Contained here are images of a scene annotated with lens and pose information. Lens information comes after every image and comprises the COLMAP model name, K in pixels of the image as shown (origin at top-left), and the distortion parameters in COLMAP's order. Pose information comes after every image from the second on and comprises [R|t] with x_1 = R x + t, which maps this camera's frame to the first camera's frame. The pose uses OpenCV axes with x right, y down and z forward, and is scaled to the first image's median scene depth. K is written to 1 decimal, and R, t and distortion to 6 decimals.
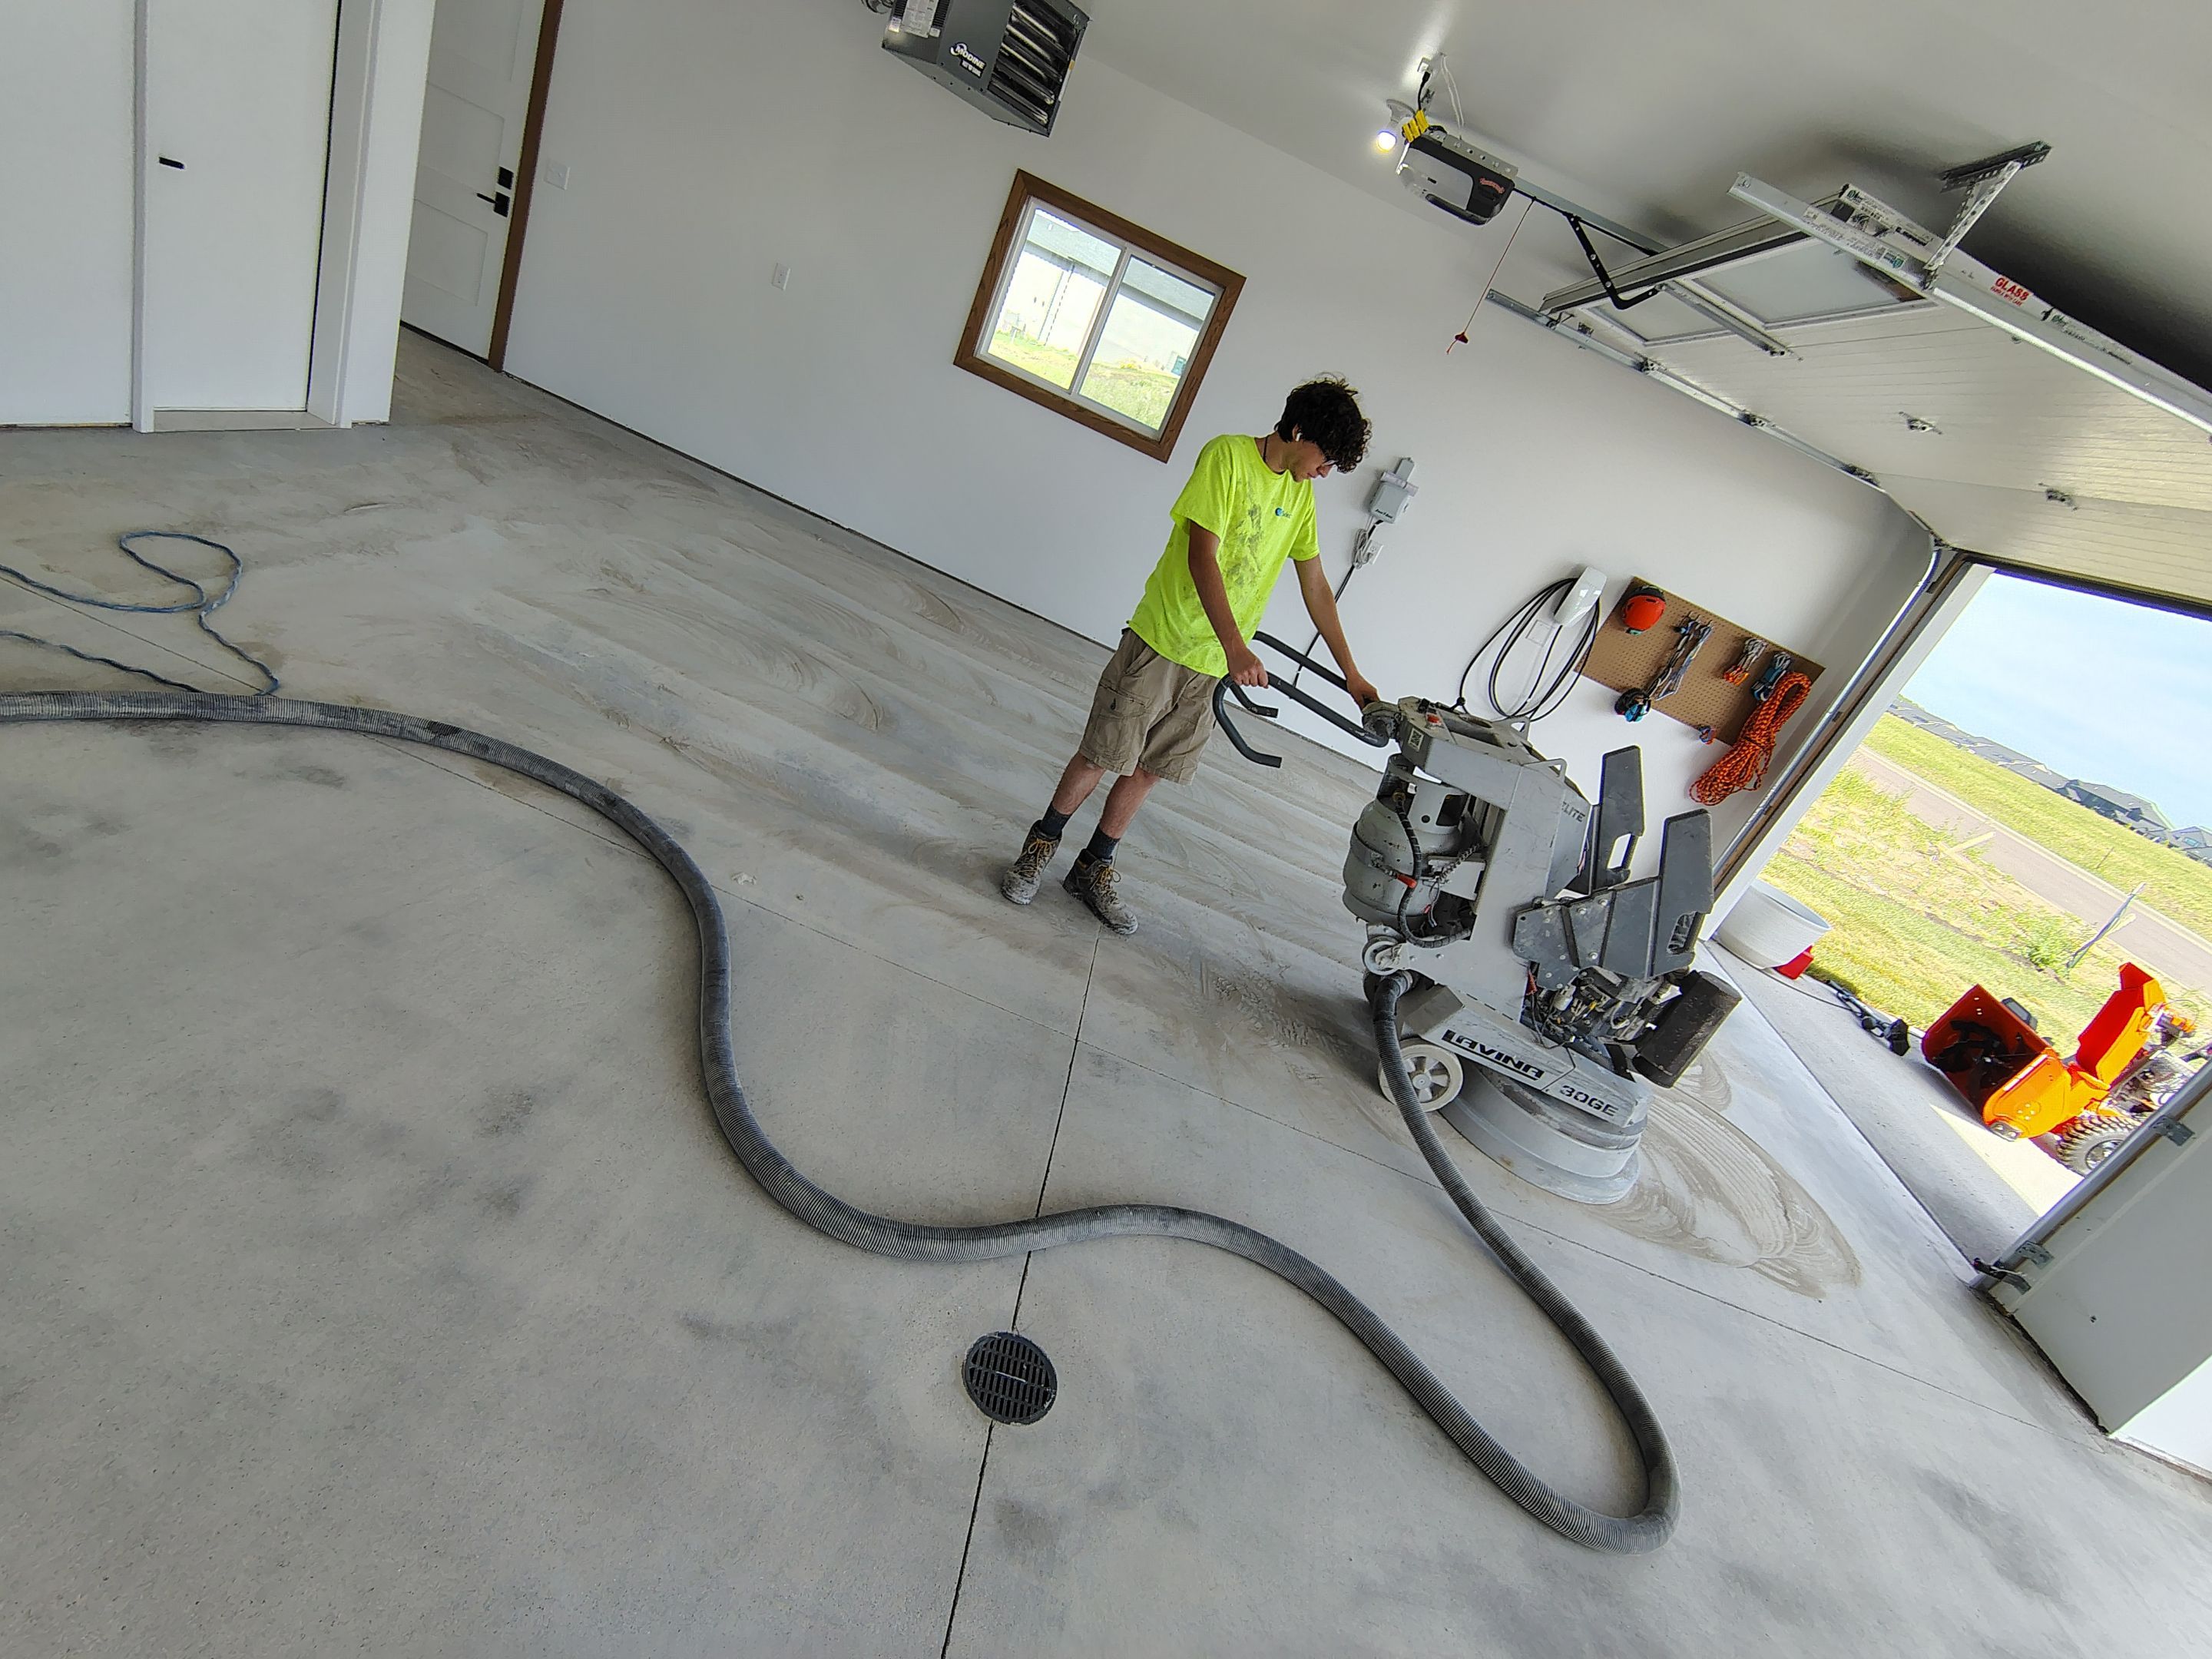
lens RADIAL K [[1029.7, 0, 1120.2], [0, 1029.7, 790.4], [0, 0, 1]] dist [-0.005087, -0.000348]
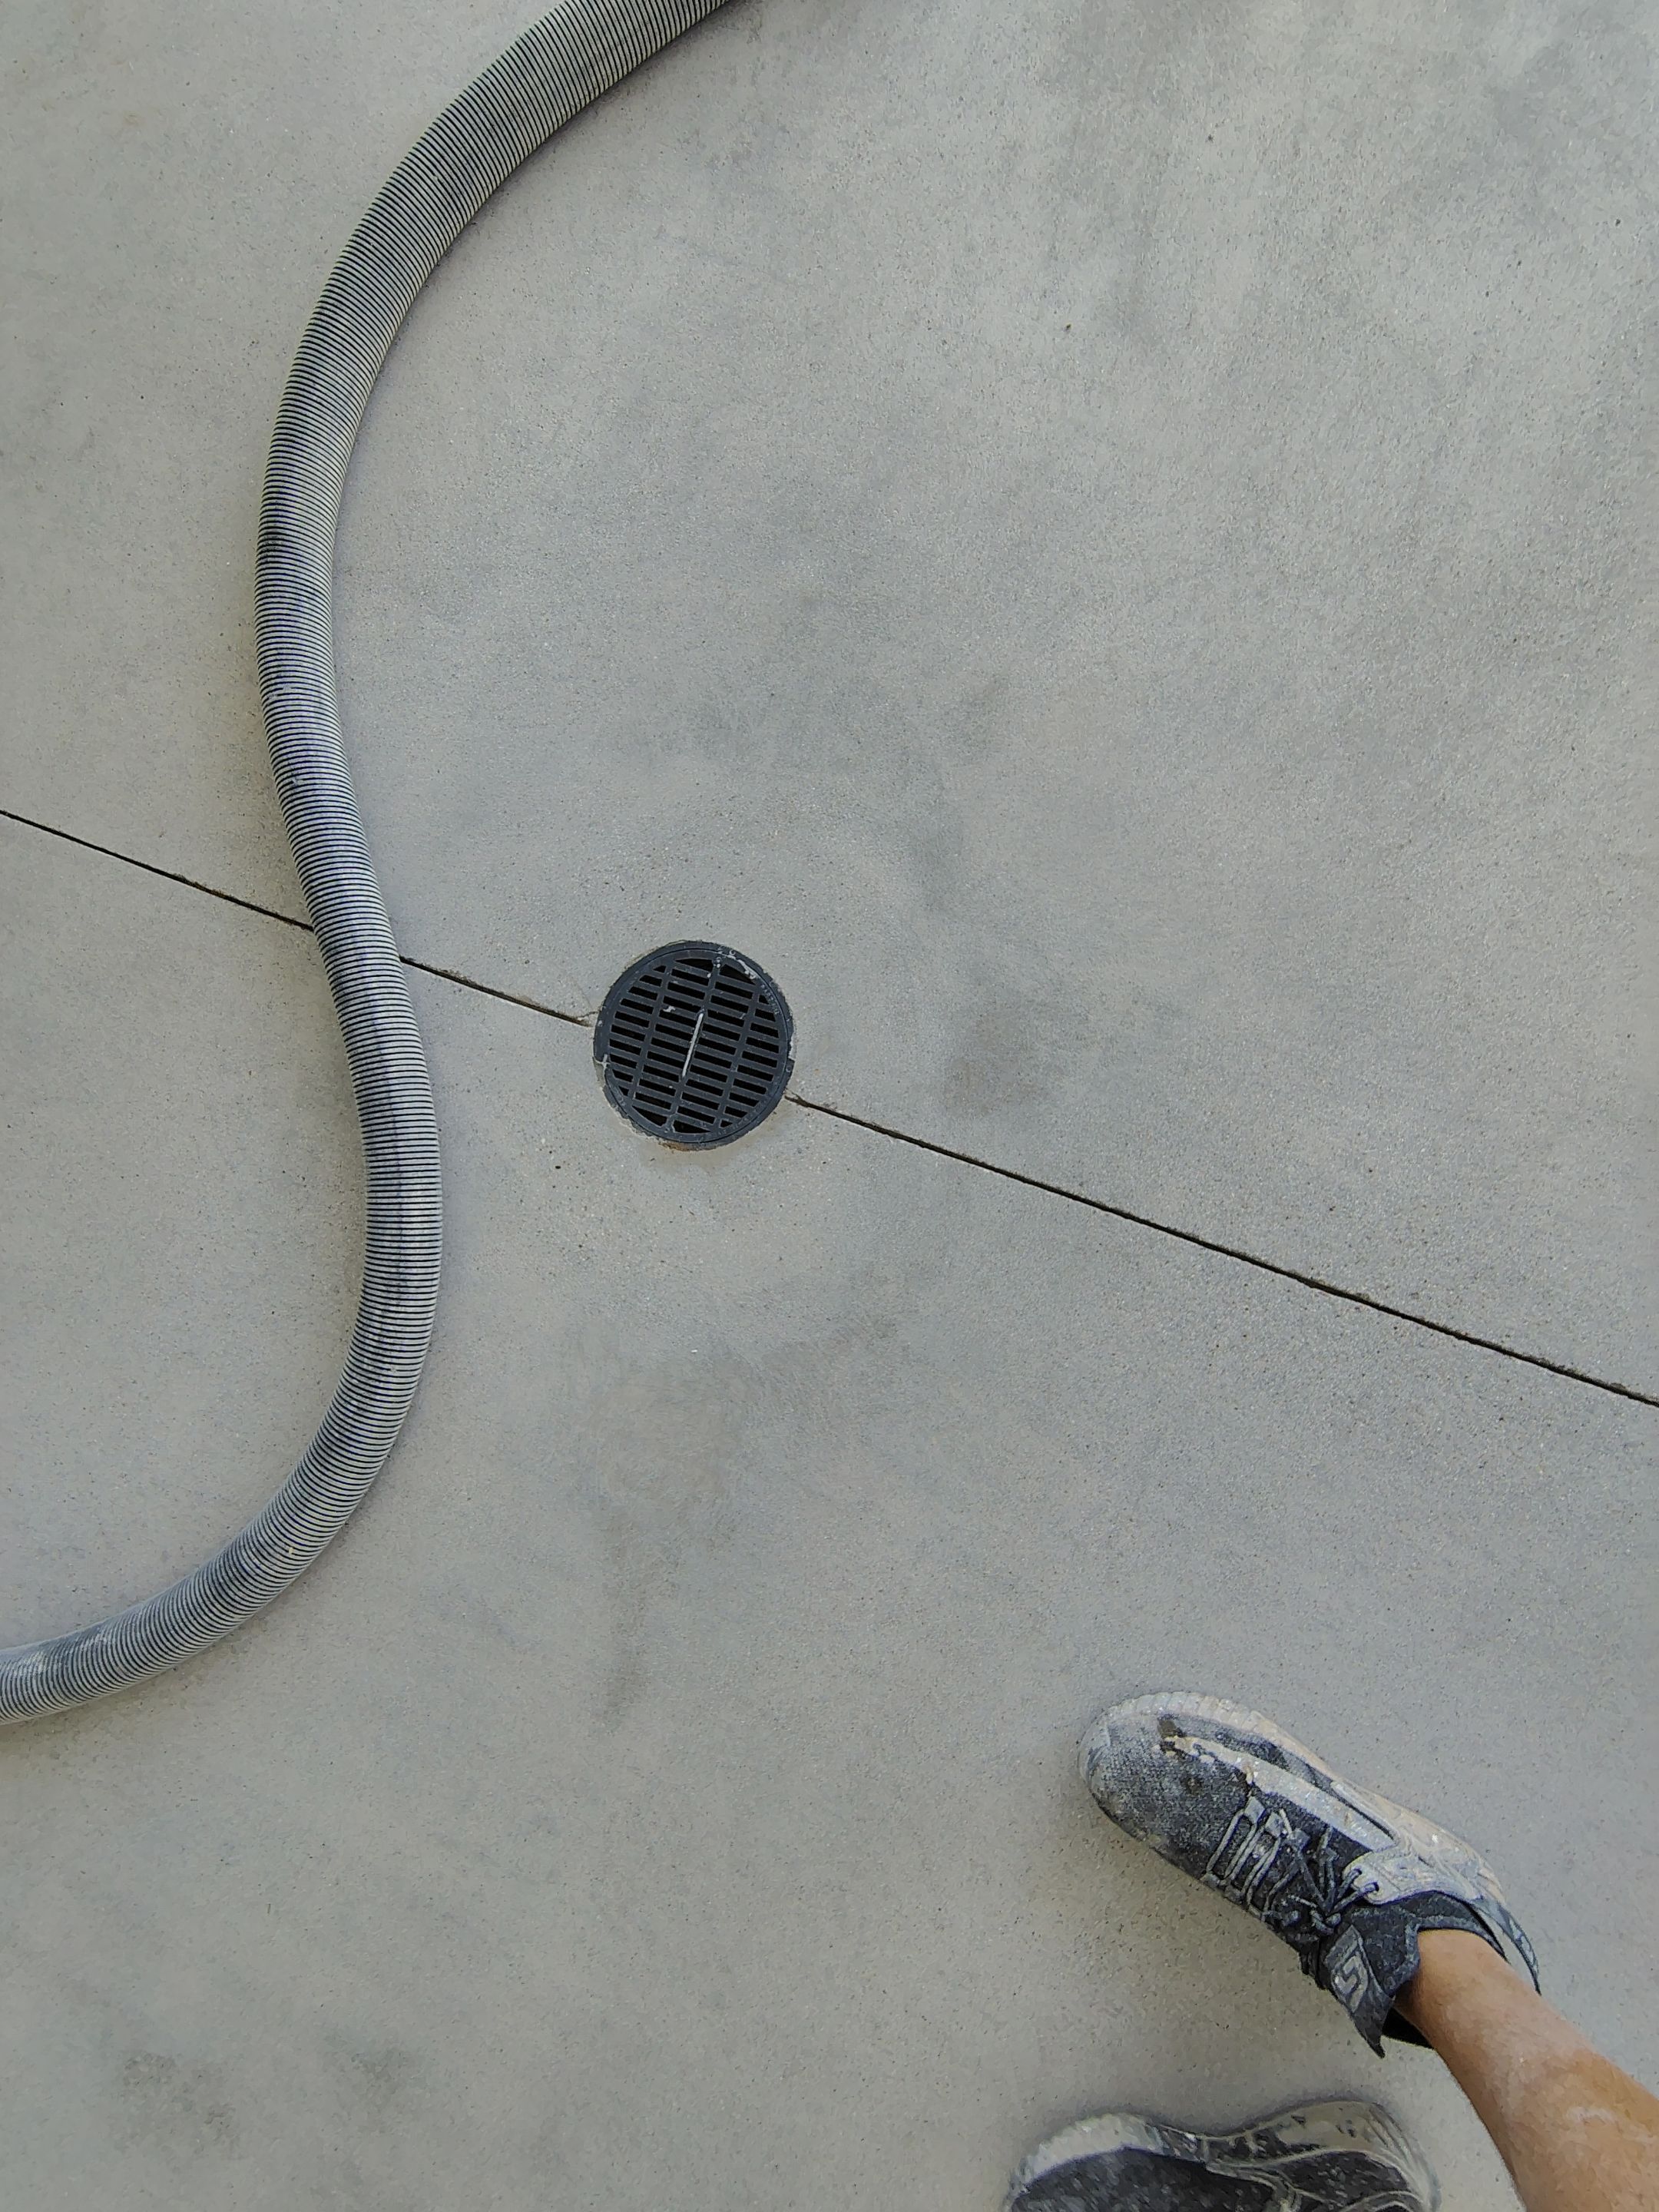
lens RADIAL K [[1029.7, 0, 829.5], [0, 1029.7, 1106.0], [0, 0, 1]] dist [-0.005087, -0.000348]
pose [[0.163357, -0.907767, -0.386360, 0.031573], [0.593275, -0.222510, 0.773637, 0.118638], [-0.788251, -0.355596, 0.502207, 0.356925]]
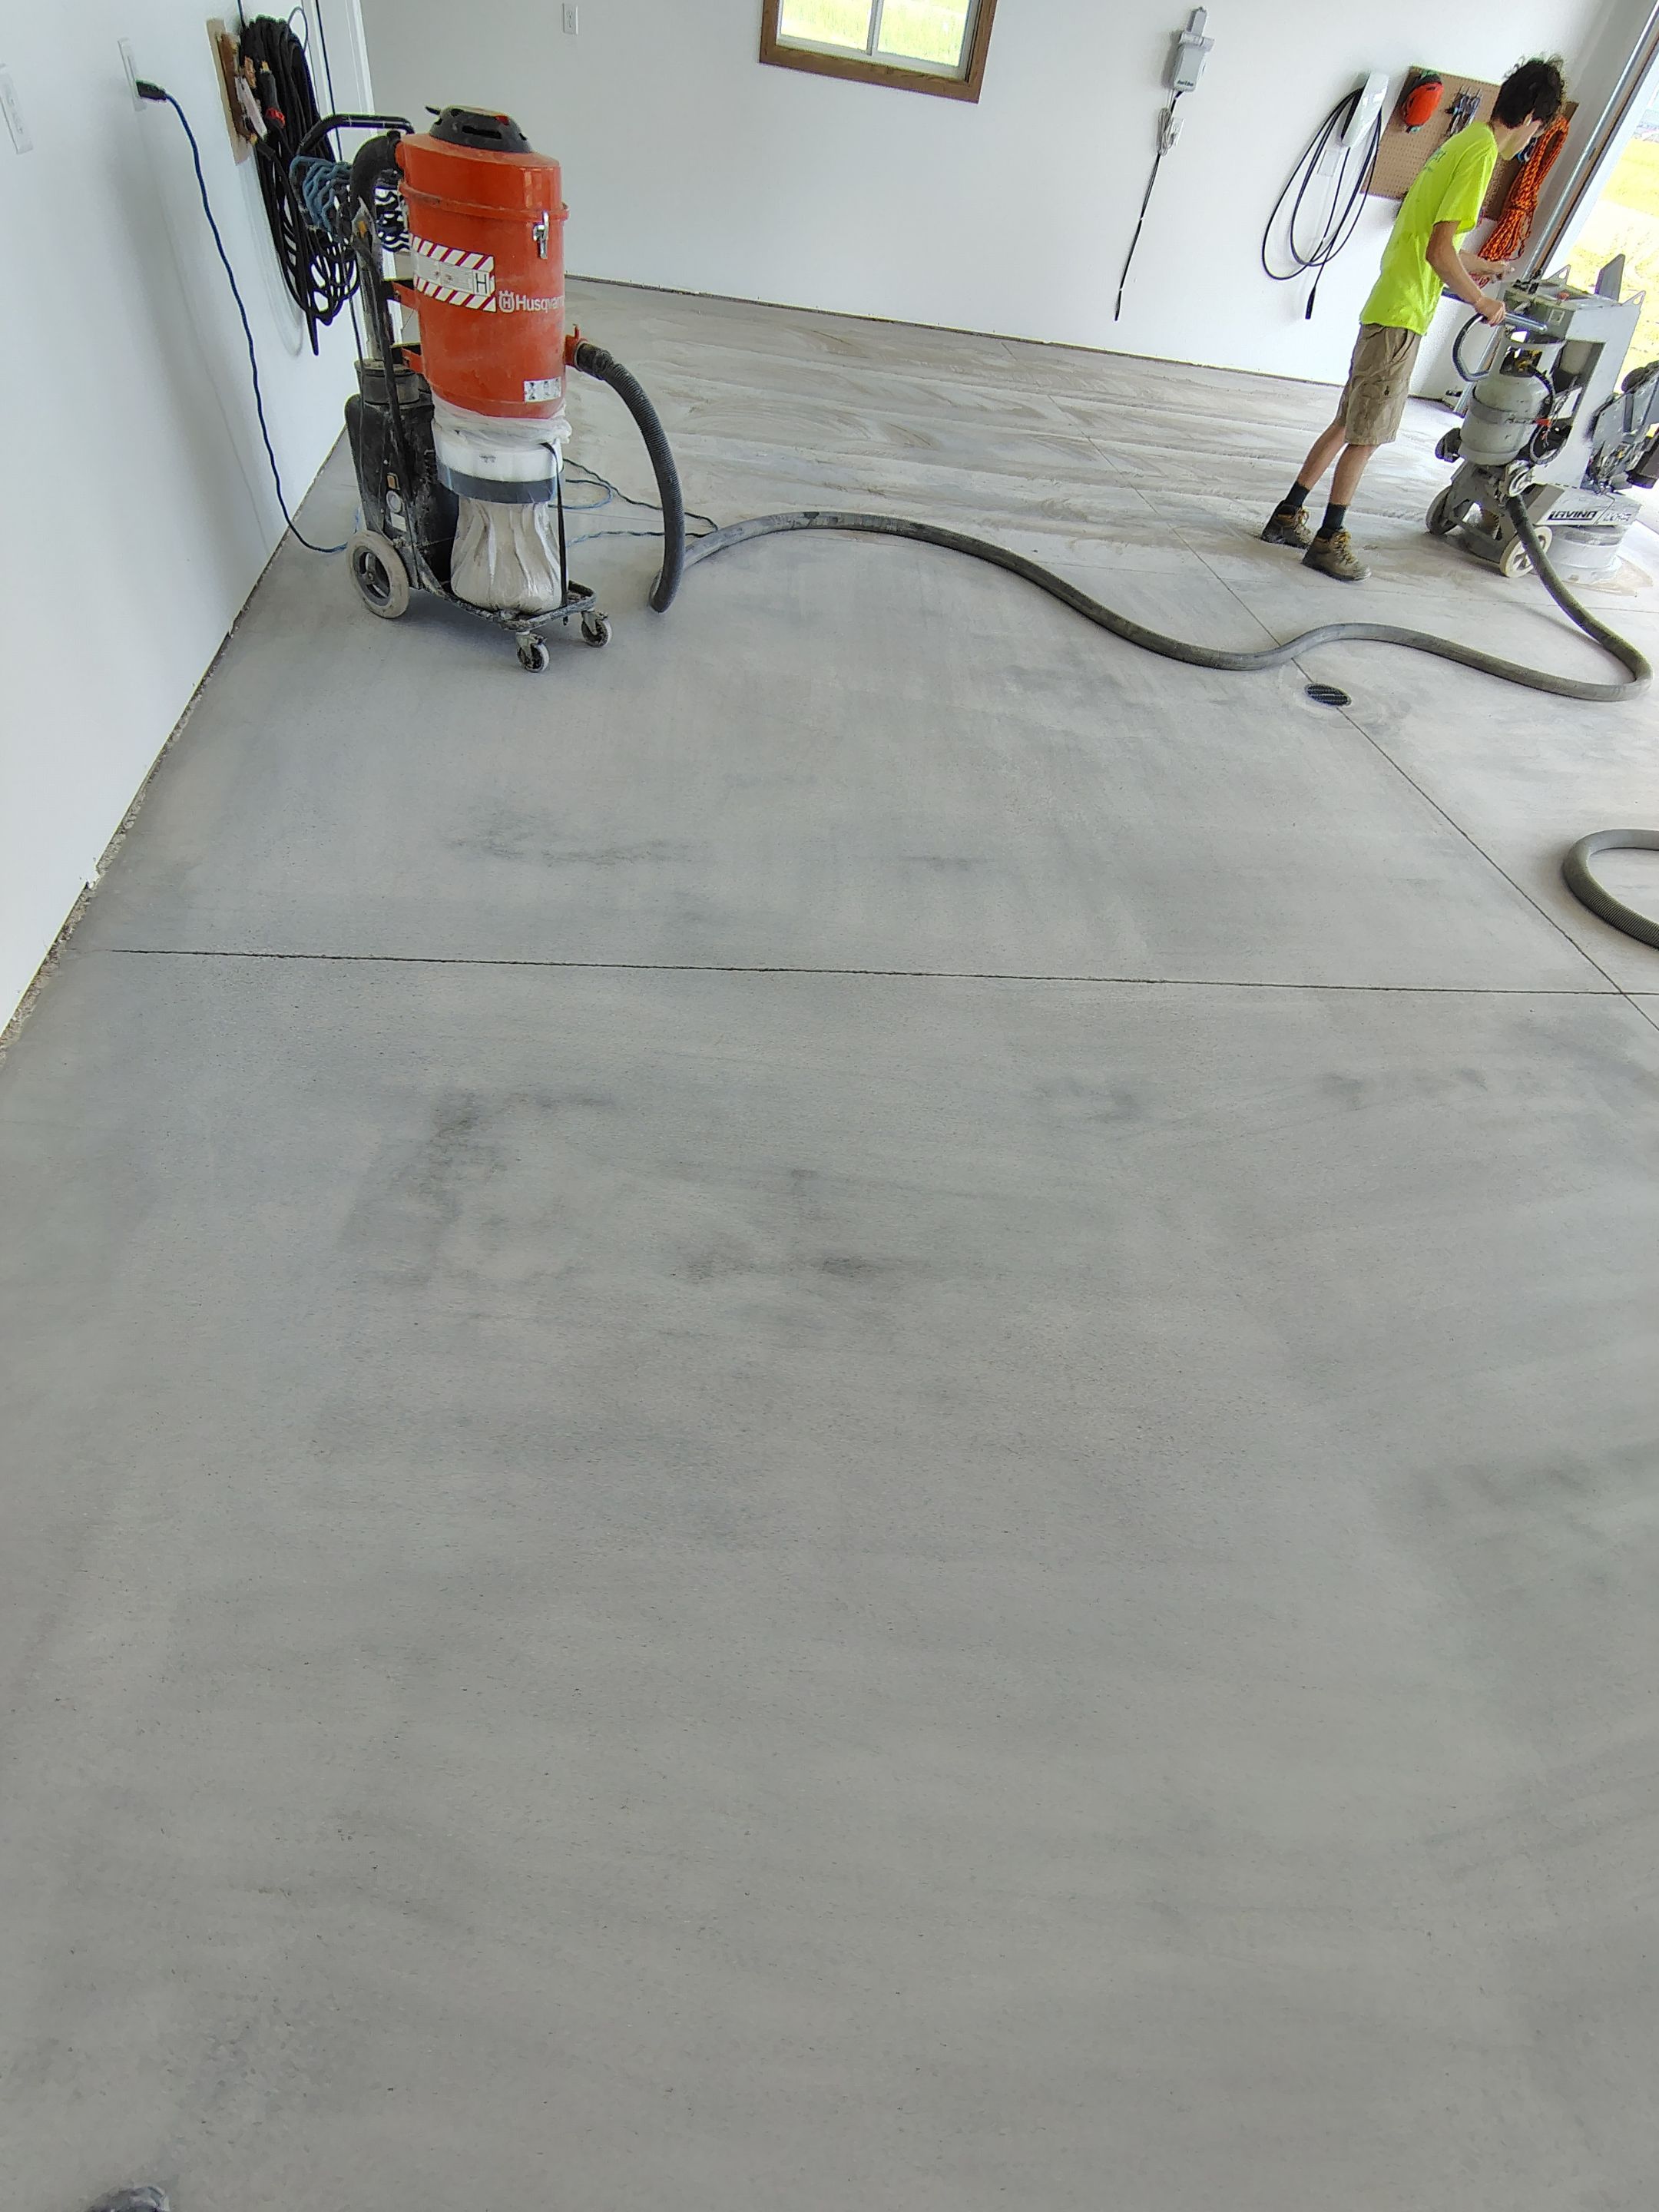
lens RADIAL K [[1070.5, 0, 769.8], [0, 1070.5, 1118.9], [0, 0, 1]] dist [-0.003273, -0.000727]
pose [[0.935481, -0.350266, -0.046794, -0.708288], [0.330973, 0.822056, 0.463337, -0.058672], [-0.123824, -0.448930, 0.884946, -0.616828]]
